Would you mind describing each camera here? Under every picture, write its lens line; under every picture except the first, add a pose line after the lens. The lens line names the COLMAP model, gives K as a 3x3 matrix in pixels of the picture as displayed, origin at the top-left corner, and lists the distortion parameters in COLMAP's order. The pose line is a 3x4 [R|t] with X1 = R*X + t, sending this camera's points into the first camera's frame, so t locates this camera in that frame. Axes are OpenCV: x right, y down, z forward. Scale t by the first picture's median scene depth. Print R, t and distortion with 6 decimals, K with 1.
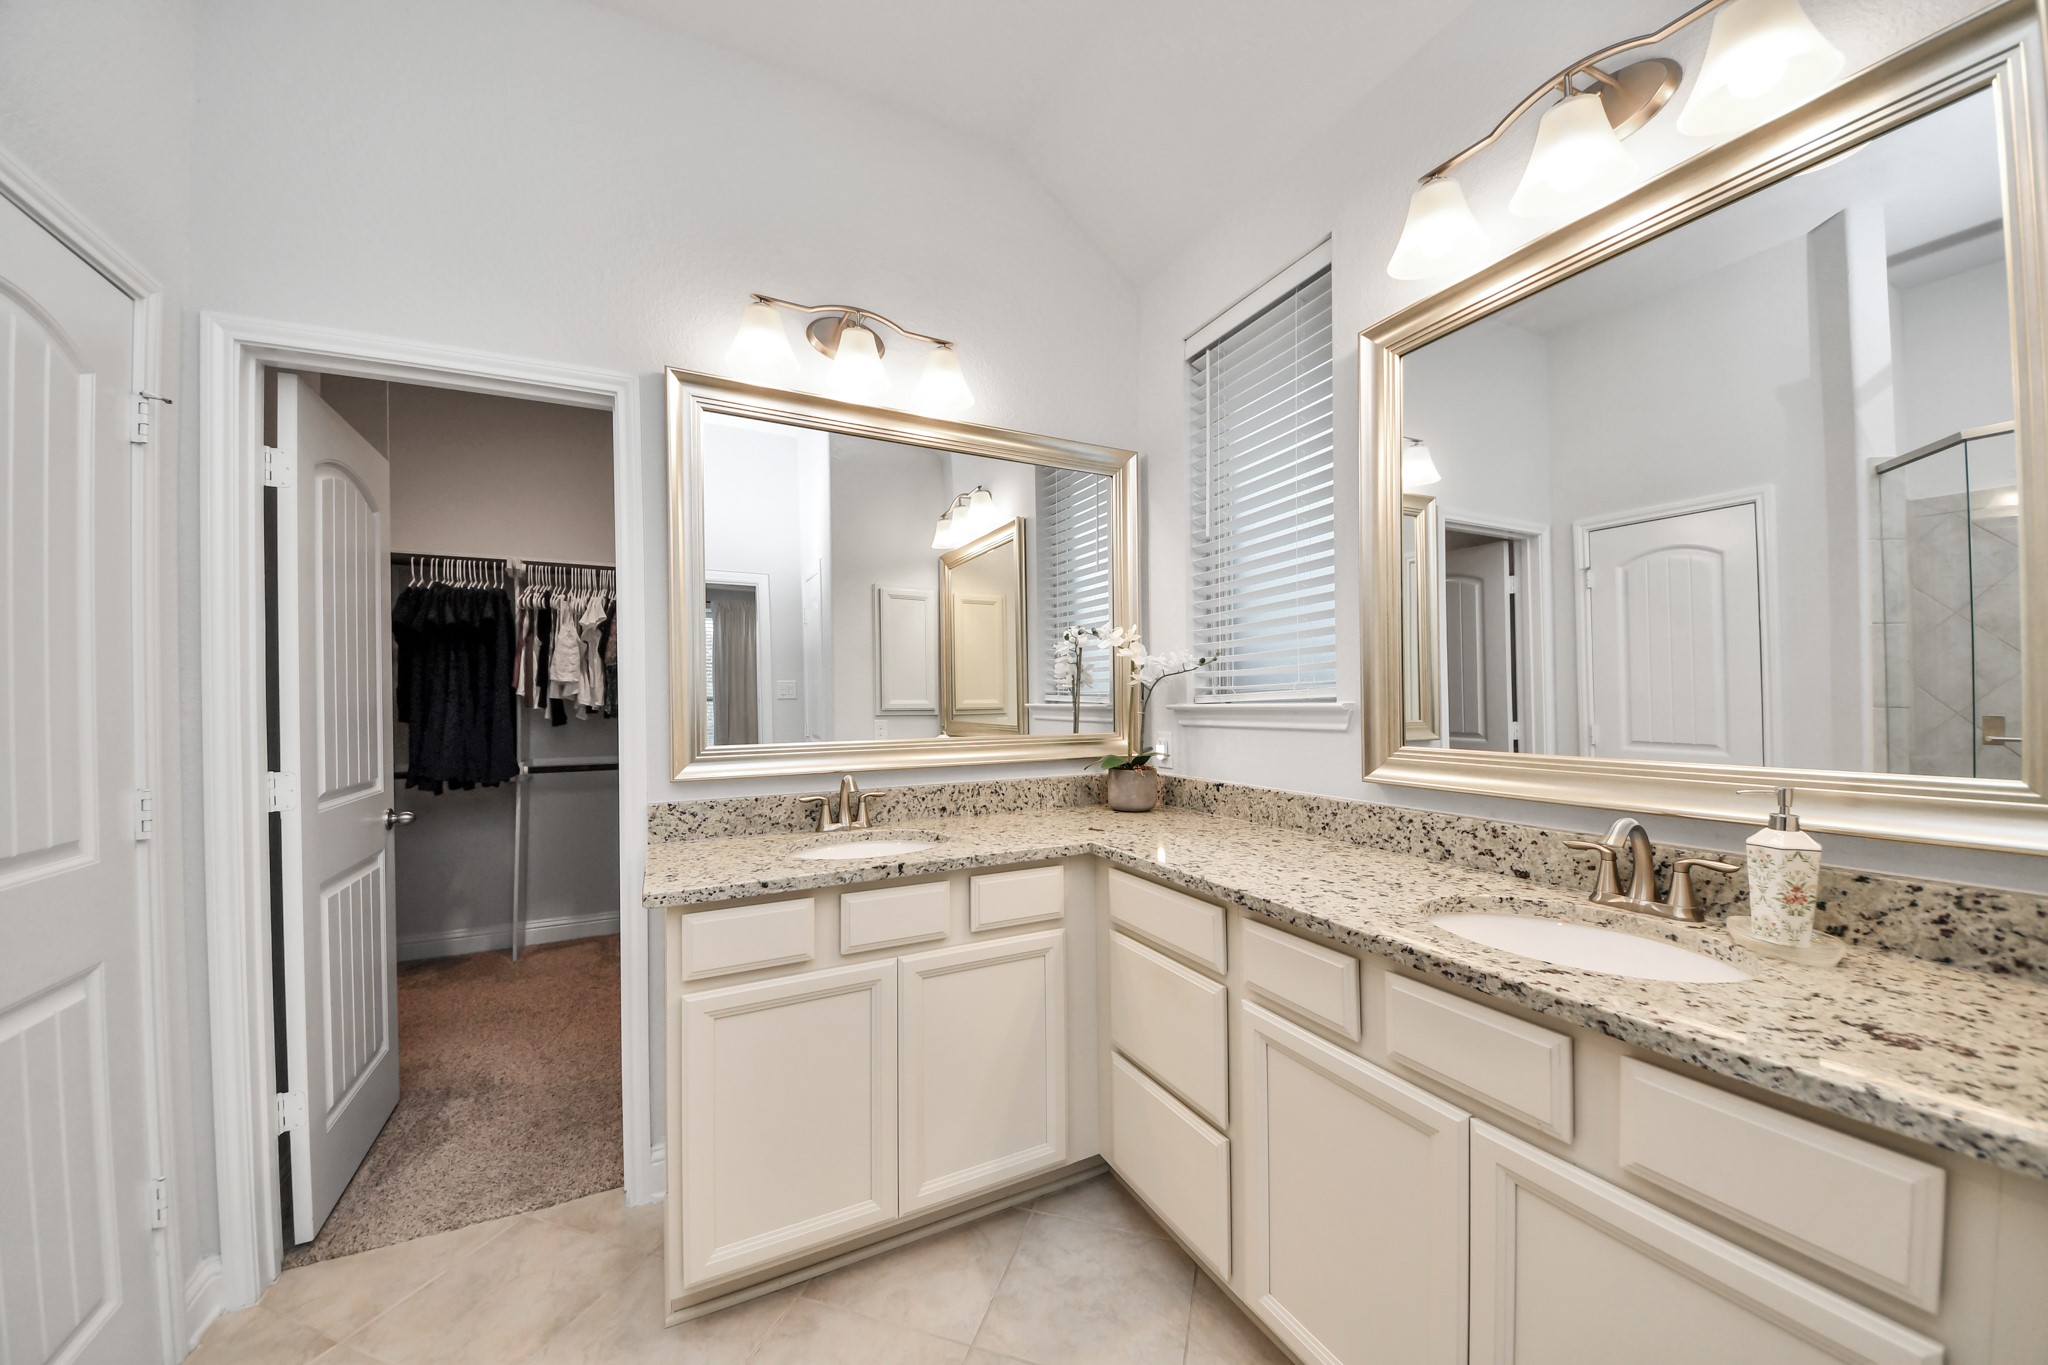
lens RADIAL K [[733.1, 0, 1027.9], [0, 733.1, 701.0], [0, 0, 1]] dist [0.011449, -0.010705]
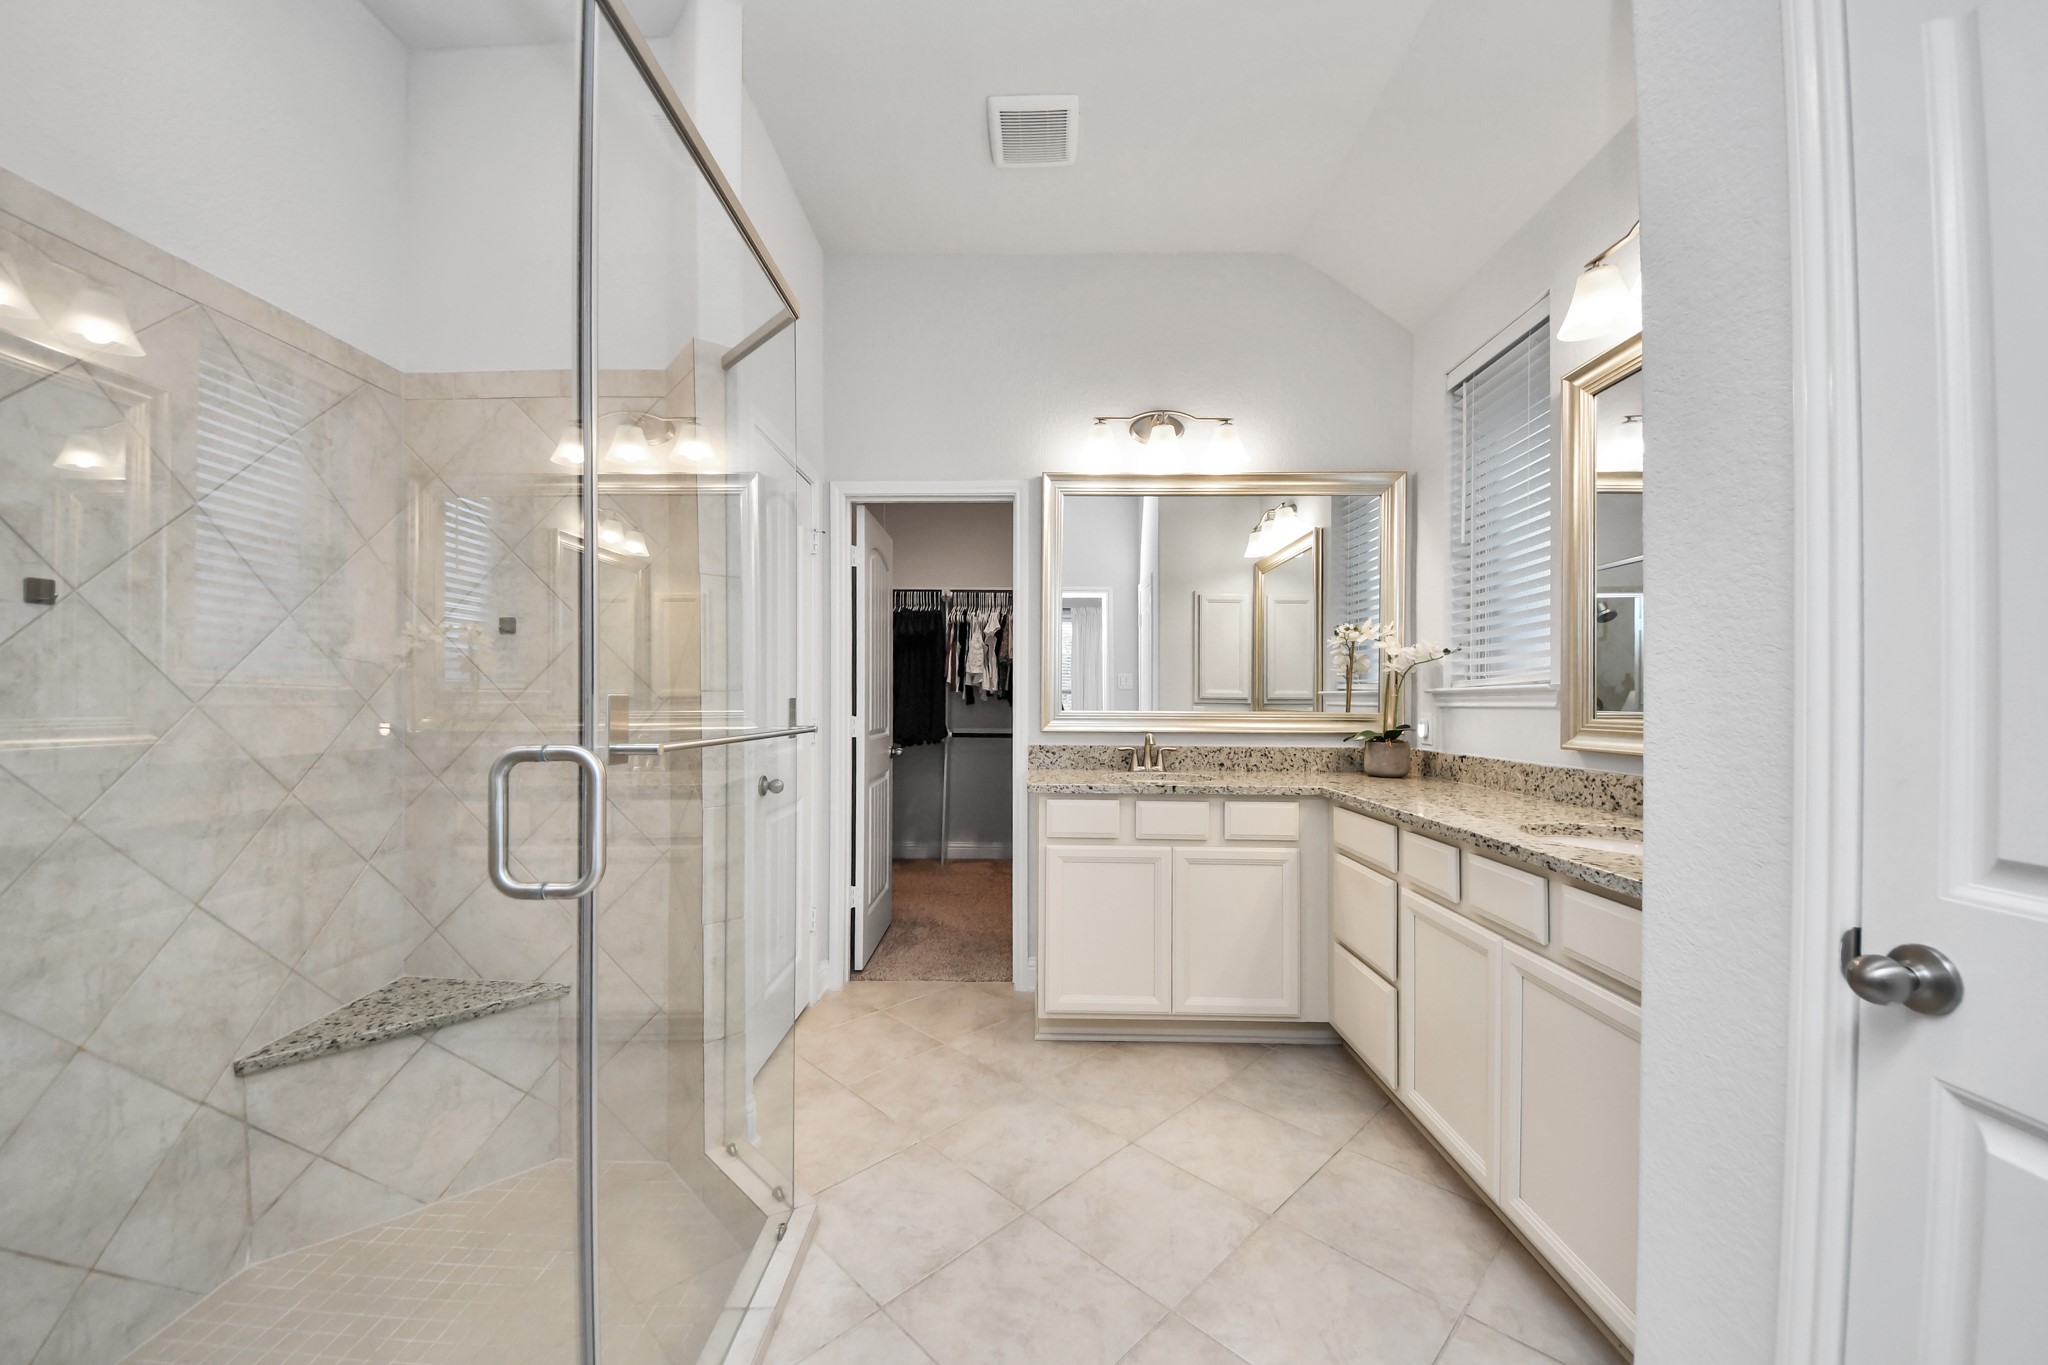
lens RADIAL K [[733.1, 0, 1013.3], [0, 733.1, 703.2], [0, 0, 1]] dist [0.011449, -0.010705]
pose [[0.883929, 0.016760, -0.467321, 0.204339], [-0.013622, 0.999856, 0.010093, 0.031981], [0.467423, -0.002555, 0.884030, -0.439642]]
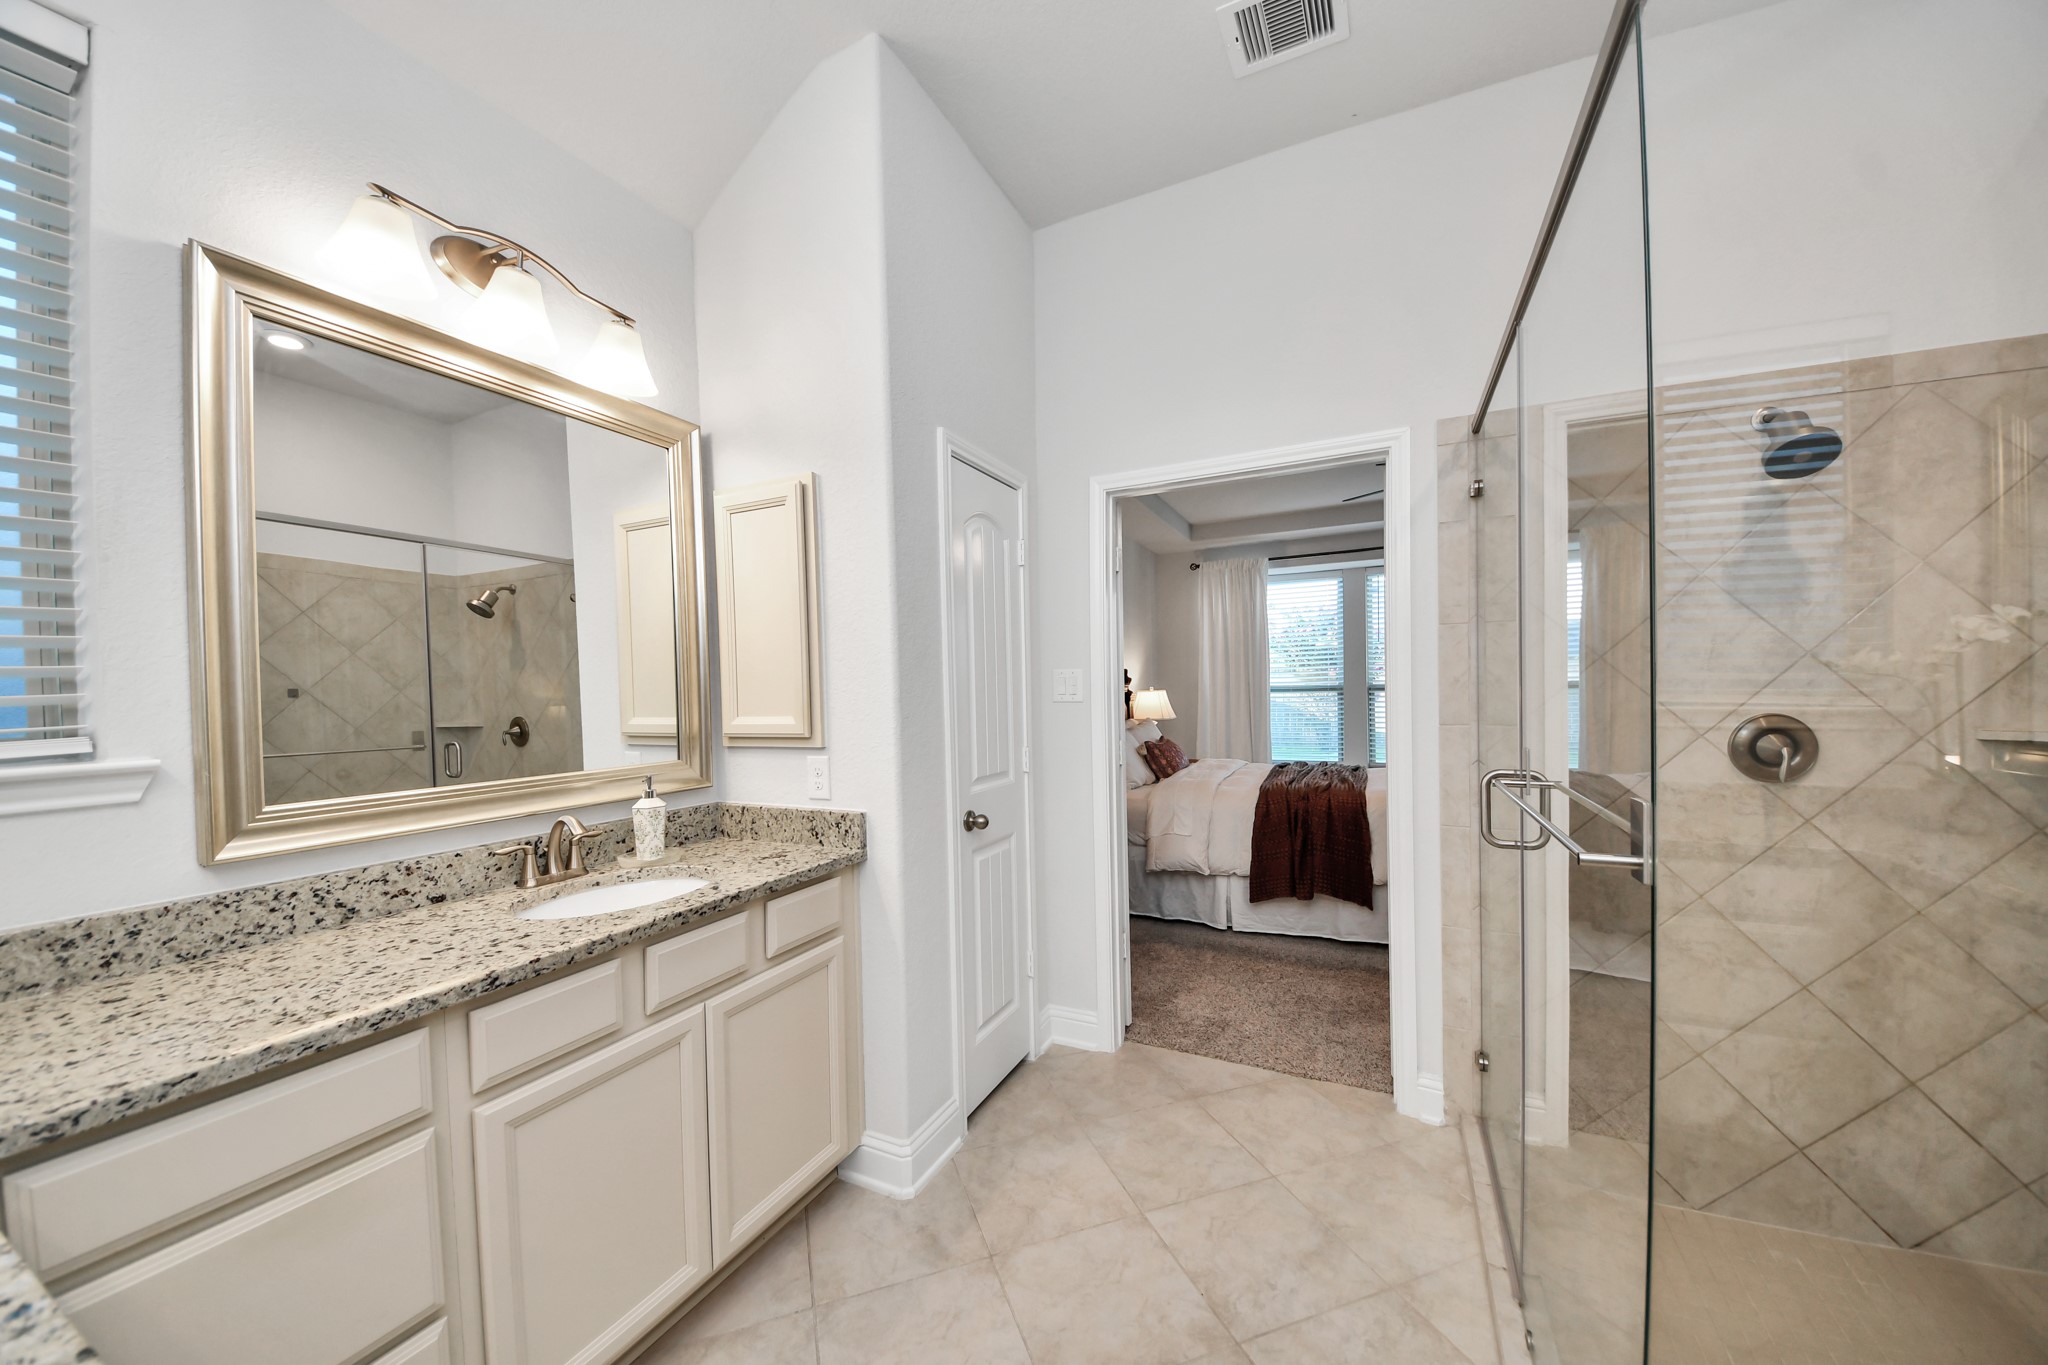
lens RADIAL K [[733.1, 0, 1033.0], [0, 733.1, 694.9], [0, 0, 1]] dist [0.011449, -0.010705]
pose [[-0.621293, 0.018501, 0.783360, -0.546670], [0.029899, 0.999553, 0.000106, -0.029895], [-0.783007, 0.023487, -0.621569, 0.734973]]
